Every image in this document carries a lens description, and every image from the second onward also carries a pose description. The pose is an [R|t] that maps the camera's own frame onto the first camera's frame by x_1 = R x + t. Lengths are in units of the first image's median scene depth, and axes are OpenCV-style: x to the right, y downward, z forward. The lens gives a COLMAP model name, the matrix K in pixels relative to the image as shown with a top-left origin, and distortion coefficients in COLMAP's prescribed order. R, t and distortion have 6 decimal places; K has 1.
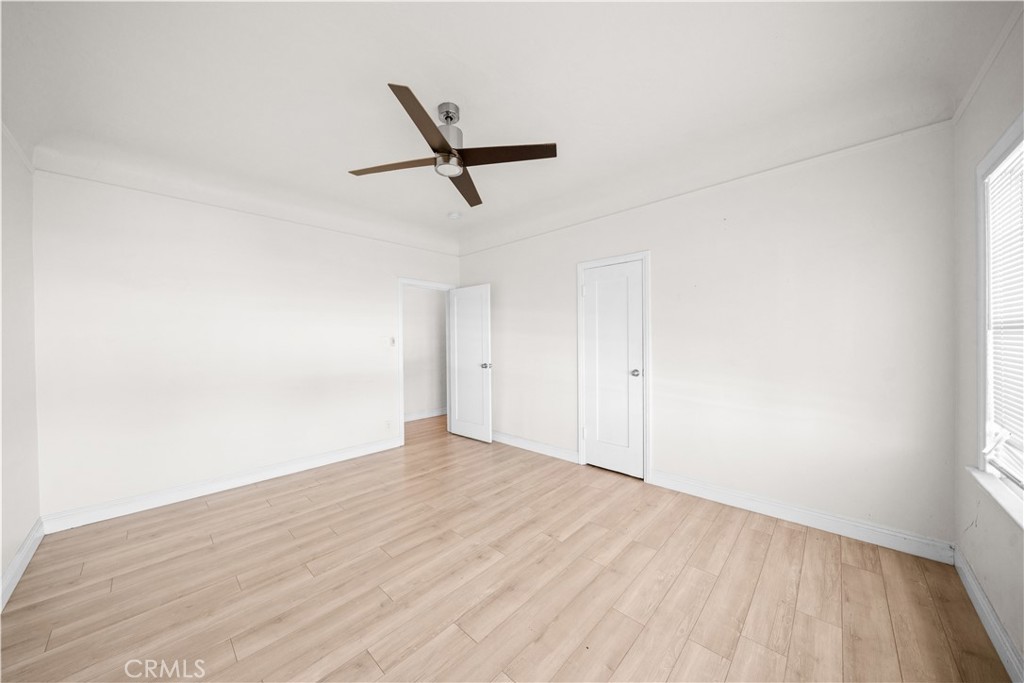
lens RADIAL K [[352.5, 0, 512.0], [0, 352.5, 341.5], [0, 0, 1]] dist [-0.001274, -0.000248]
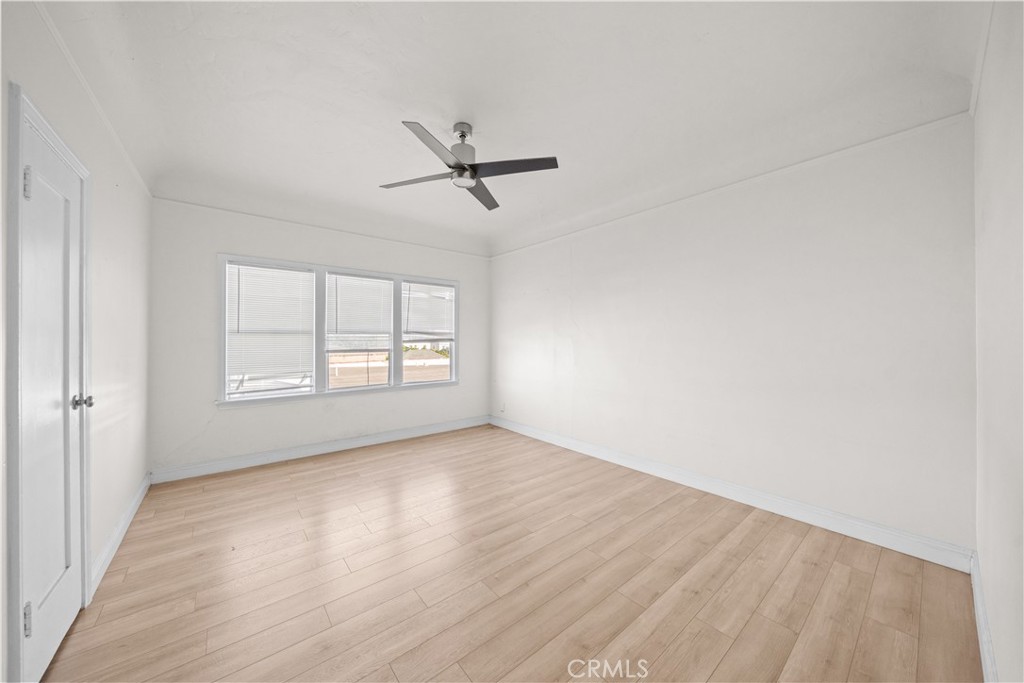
lens RADIAL K [[352.5, 0, 512.0], [0, 352.5, 341.5], [0, 0, 1]] dist [-0.001274, -0.000248]
pose [[-0.991653, 0.011734, 0.128402, -0.452568], [0.013598, 0.999814, 0.013655, 0.008916], [-0.128218, 0.015287, -0.991628, 2.012240]]
